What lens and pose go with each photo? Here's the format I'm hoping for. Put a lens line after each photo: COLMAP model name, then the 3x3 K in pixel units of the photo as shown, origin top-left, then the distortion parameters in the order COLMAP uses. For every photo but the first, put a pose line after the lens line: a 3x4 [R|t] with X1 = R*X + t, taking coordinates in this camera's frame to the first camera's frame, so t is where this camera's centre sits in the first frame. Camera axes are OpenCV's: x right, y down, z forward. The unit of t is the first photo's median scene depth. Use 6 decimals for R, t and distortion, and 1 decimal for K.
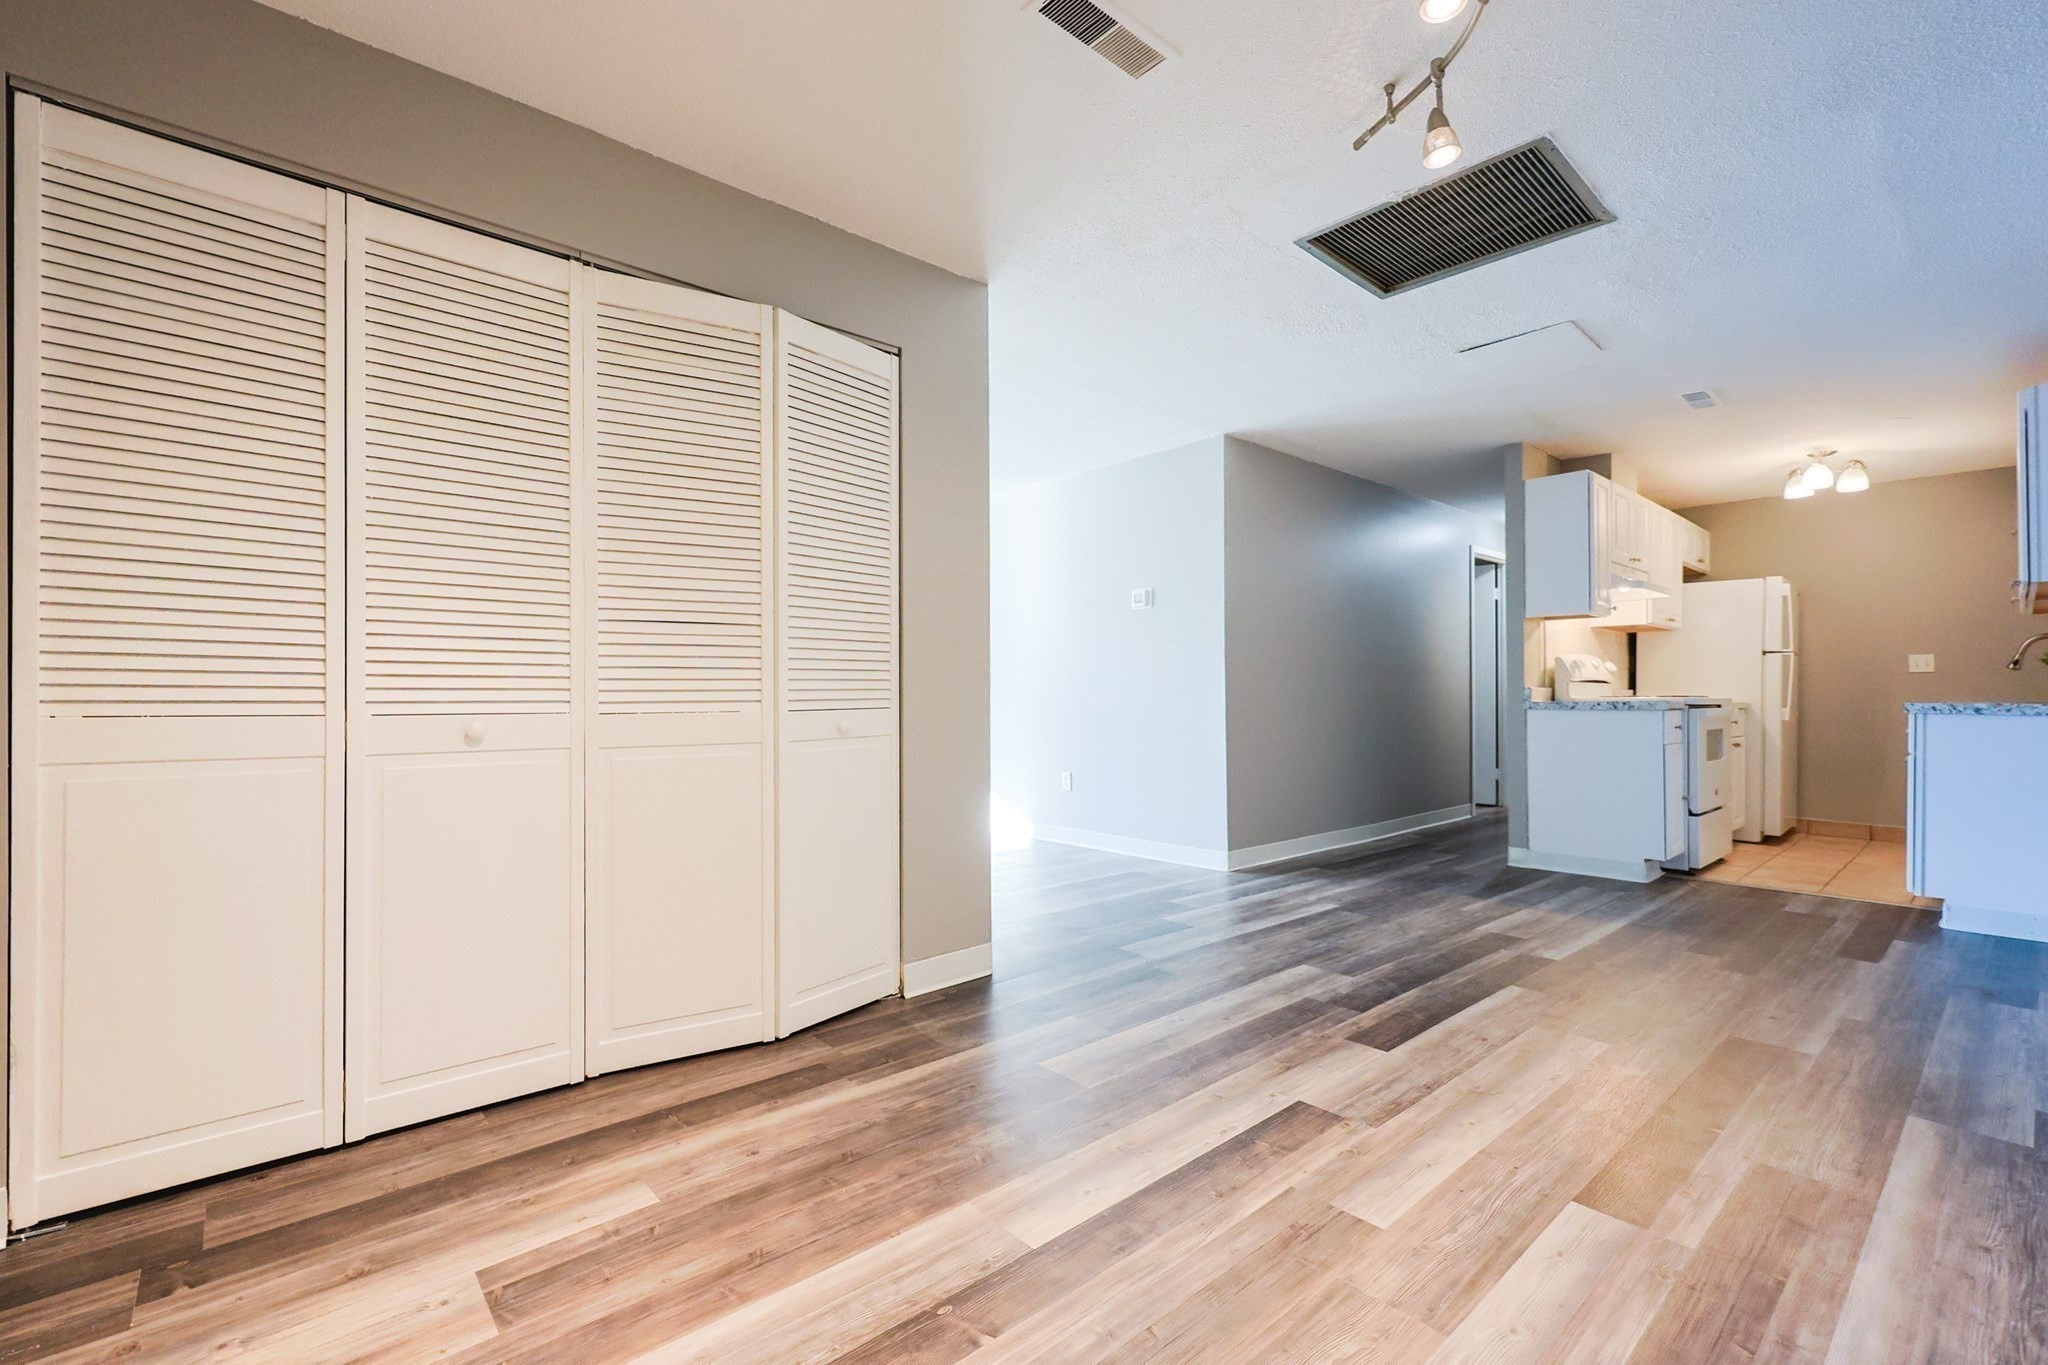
lens RADIAL K [[879.2, 0, 974.8], [0, 879.2, 688.2], [0, 0, 1]] dist [-0.002589, -0.000387]
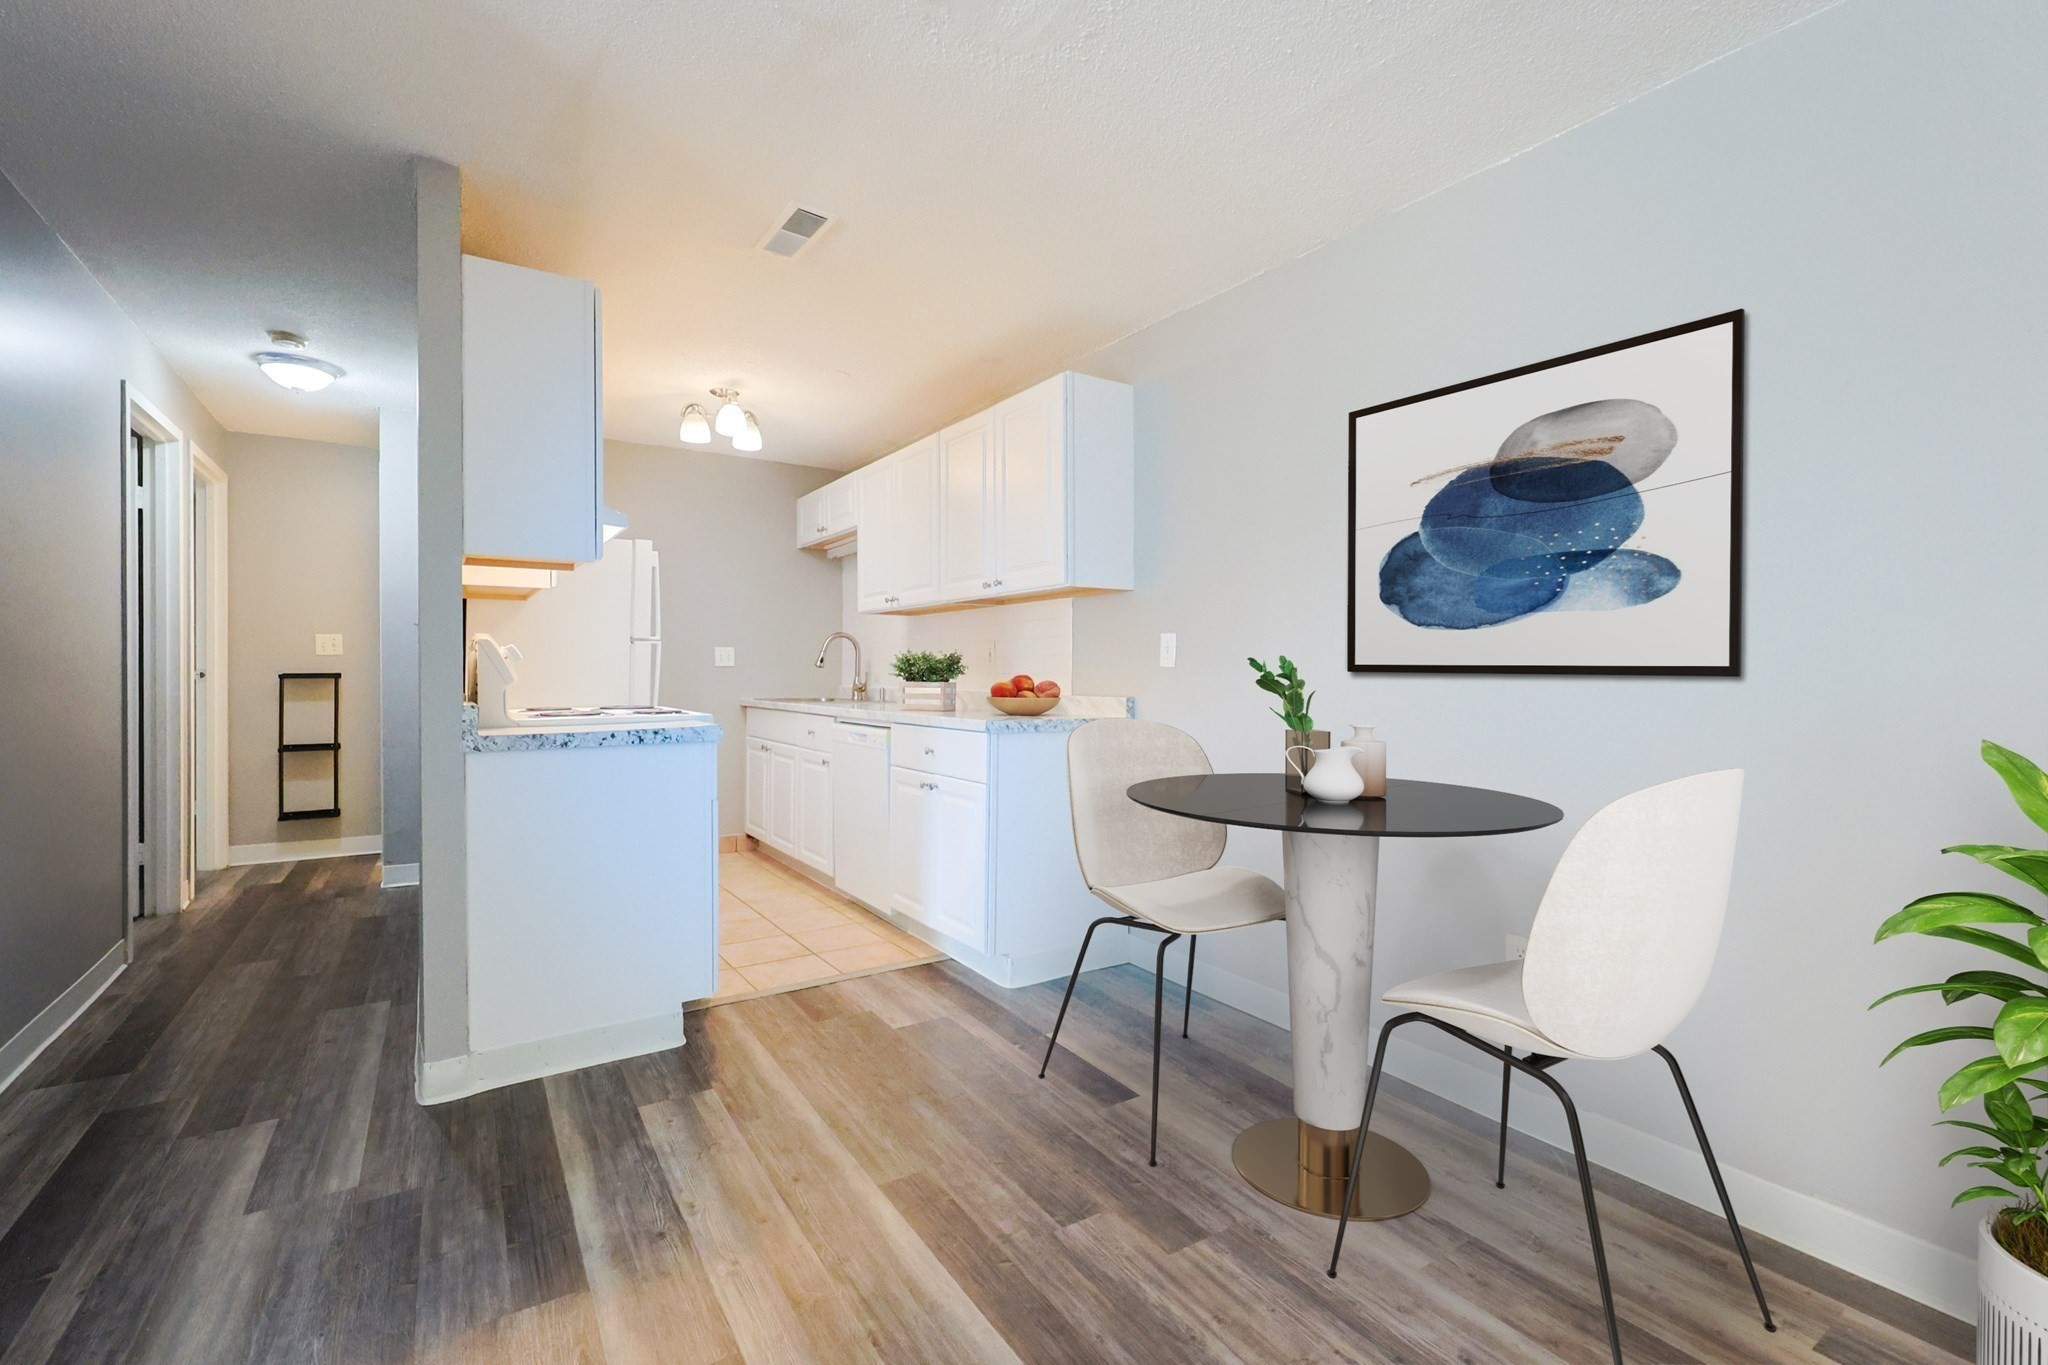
lens RADIAL K [[898.7, 0, 1028.2], [0, 898.7, 669.6], [0, 0, 1]] dist [-0.000237, -0.000125]
pose [[0.098391, -0.002588, 0.995144, 0.173375], [-0.012443, 0.999915, 0.003831, -0.023277], [-0.995070, -0.012760, 0.098351, 0.609704]]
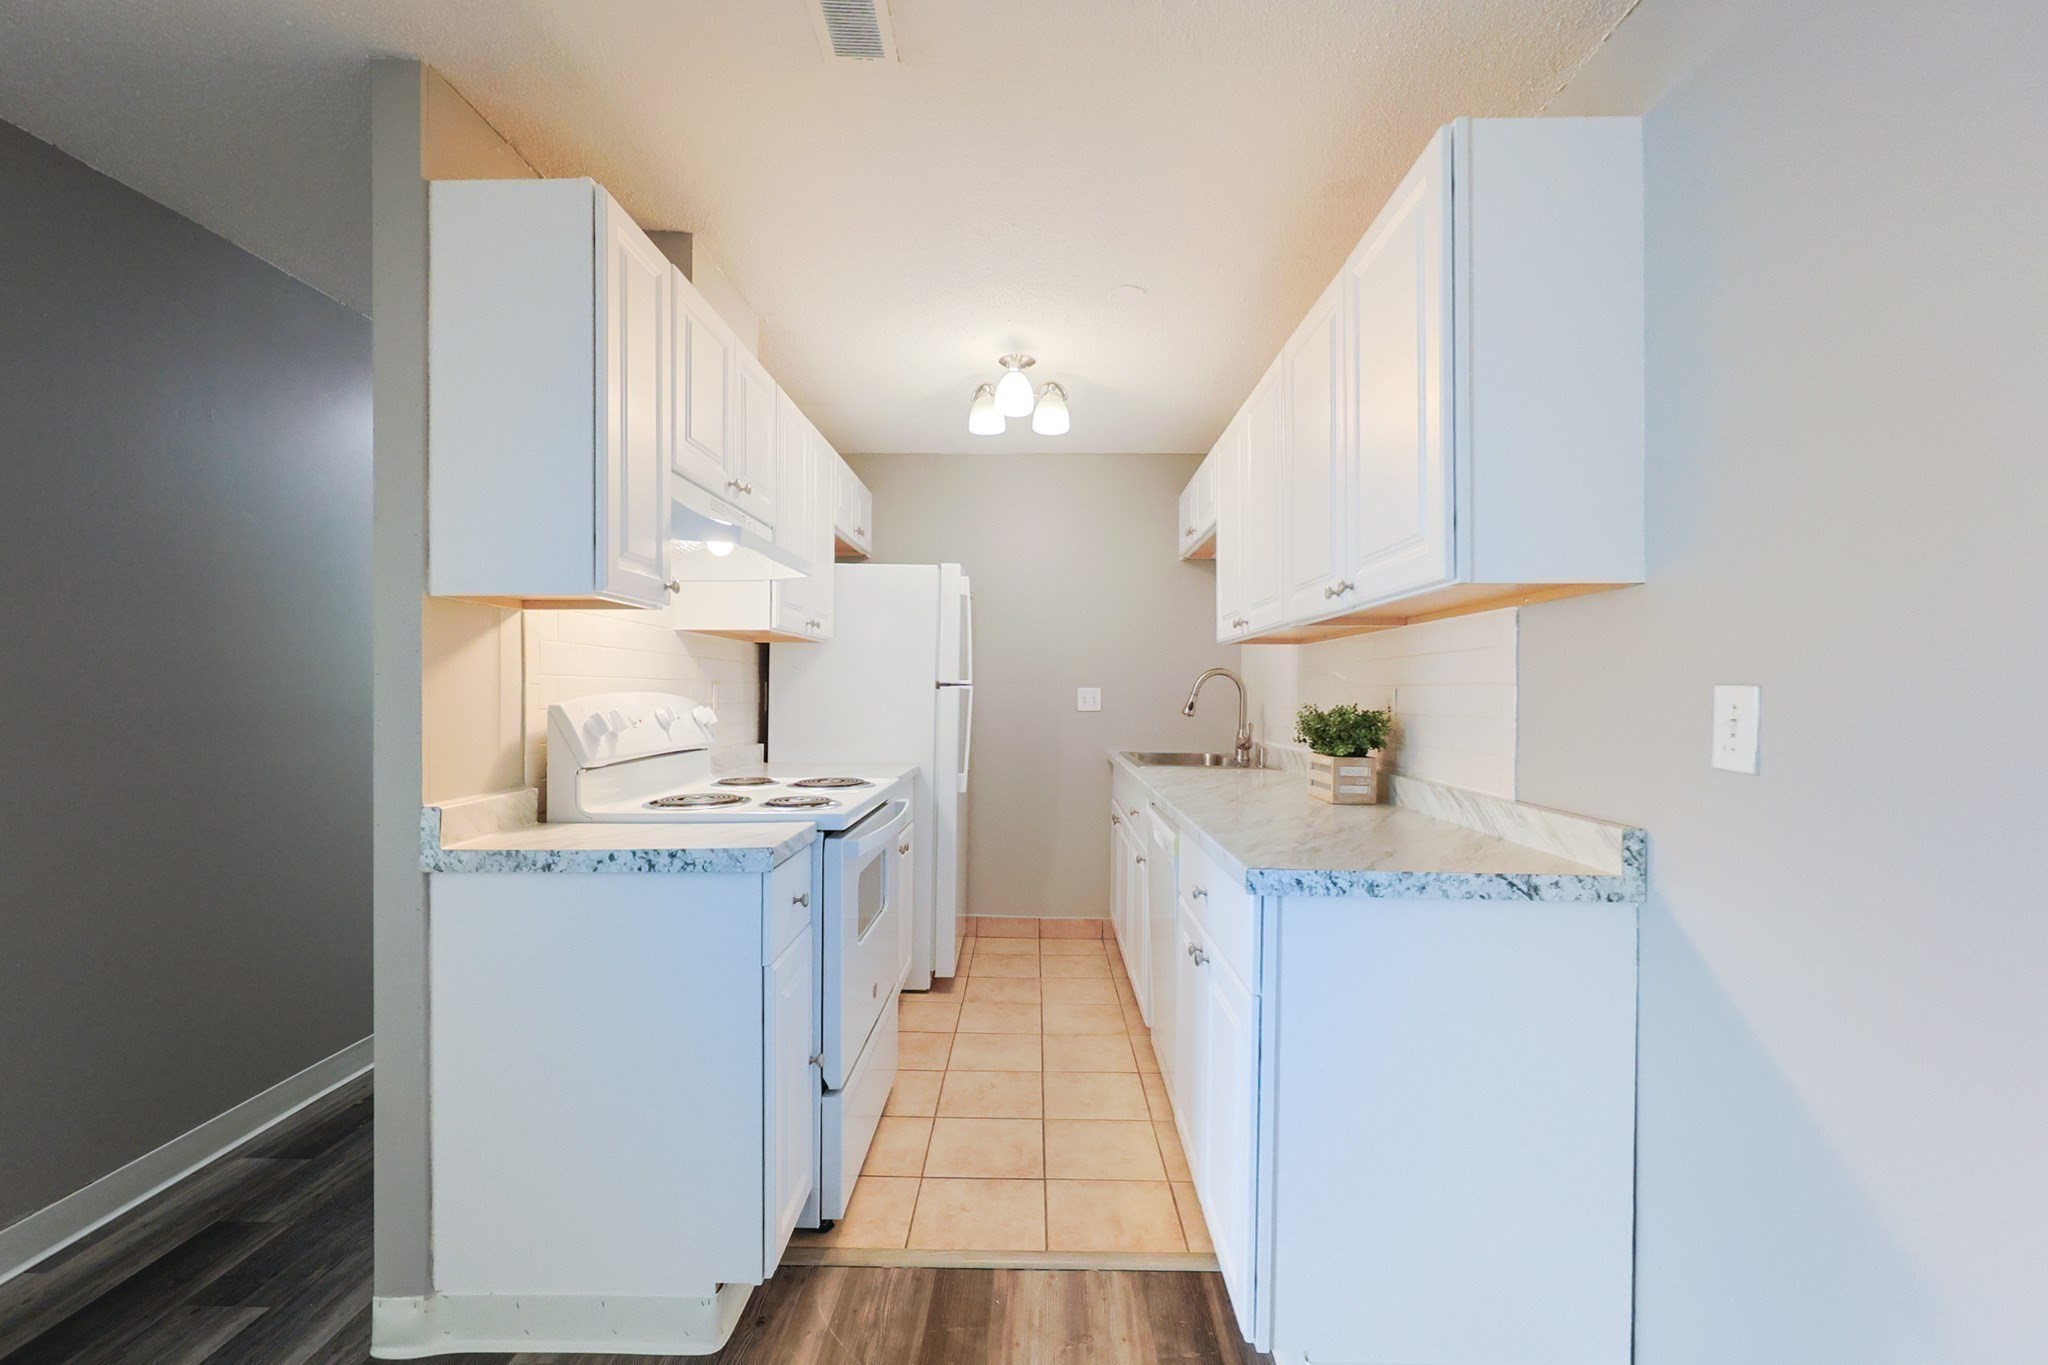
lens RADIAL K [[885.2, 0, 1026.2], [0, 885.2, 685.3], [0, 0, 1]] dist [-0.000158, -0.000552]
pose [[0.647951, 0.000964, 0.761681, 0.480294], [-0.008921, 0.999940, 0.006324, -0.046482], [-0.761630, -0.010893, 0.647921, 0.566616]]
